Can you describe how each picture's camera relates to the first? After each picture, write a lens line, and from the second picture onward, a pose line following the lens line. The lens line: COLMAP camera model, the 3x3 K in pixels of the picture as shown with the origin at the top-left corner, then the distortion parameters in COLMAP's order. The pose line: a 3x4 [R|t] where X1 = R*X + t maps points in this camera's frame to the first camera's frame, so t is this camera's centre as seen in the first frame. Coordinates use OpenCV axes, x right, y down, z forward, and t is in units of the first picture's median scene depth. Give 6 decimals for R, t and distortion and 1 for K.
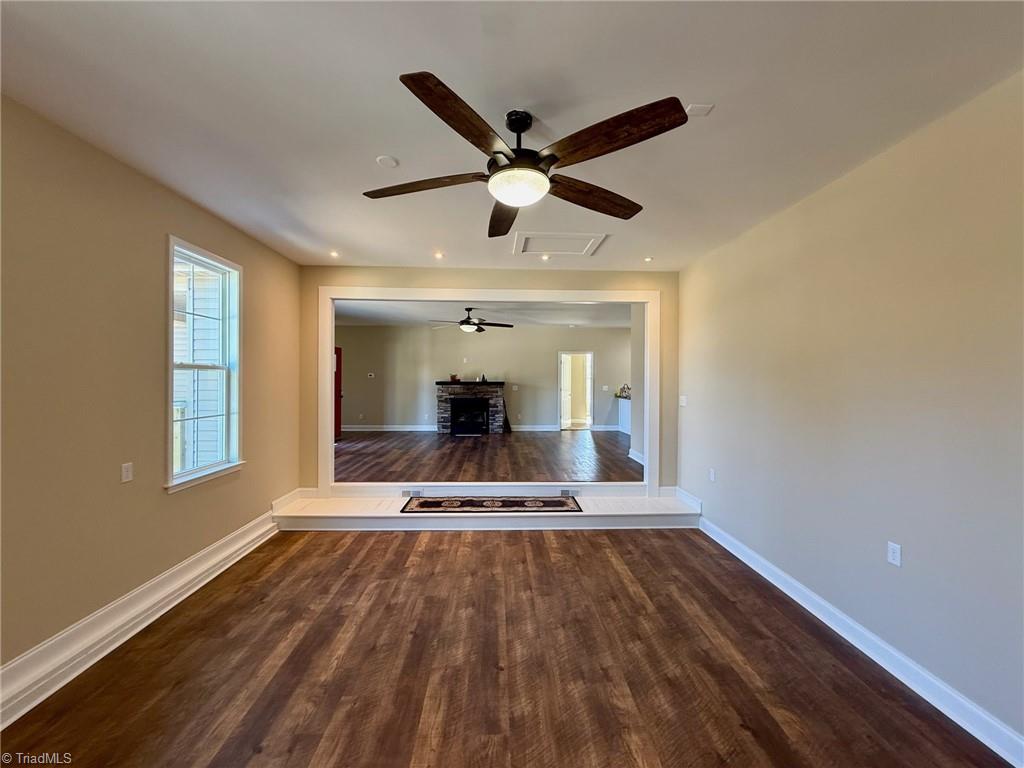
lens RADIAL K [[407.7, 0, 509.5], [0, 407.7, 383.9], [0, 0, 1]] dist [0.000044, 0.000019]
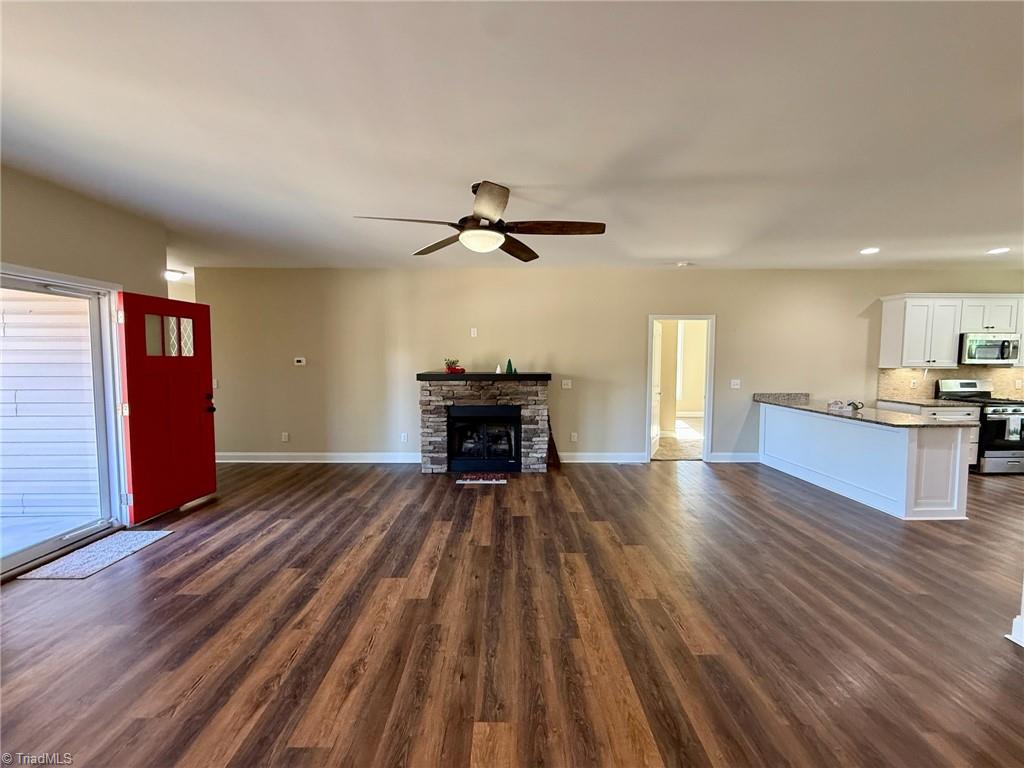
lens RADIAL K [[407.7, 0, 509.5], [0, 407.7, 383.9], [0, 0, 1]] dist [0.000044, 0.000019]
pose [[0.999626, -0.002432, -0.027242, -0.049957], [0.003868, 0.998597, 0.052807, -0.019555], [0.027076, -0.052892, 0.998233, 0.484821]]
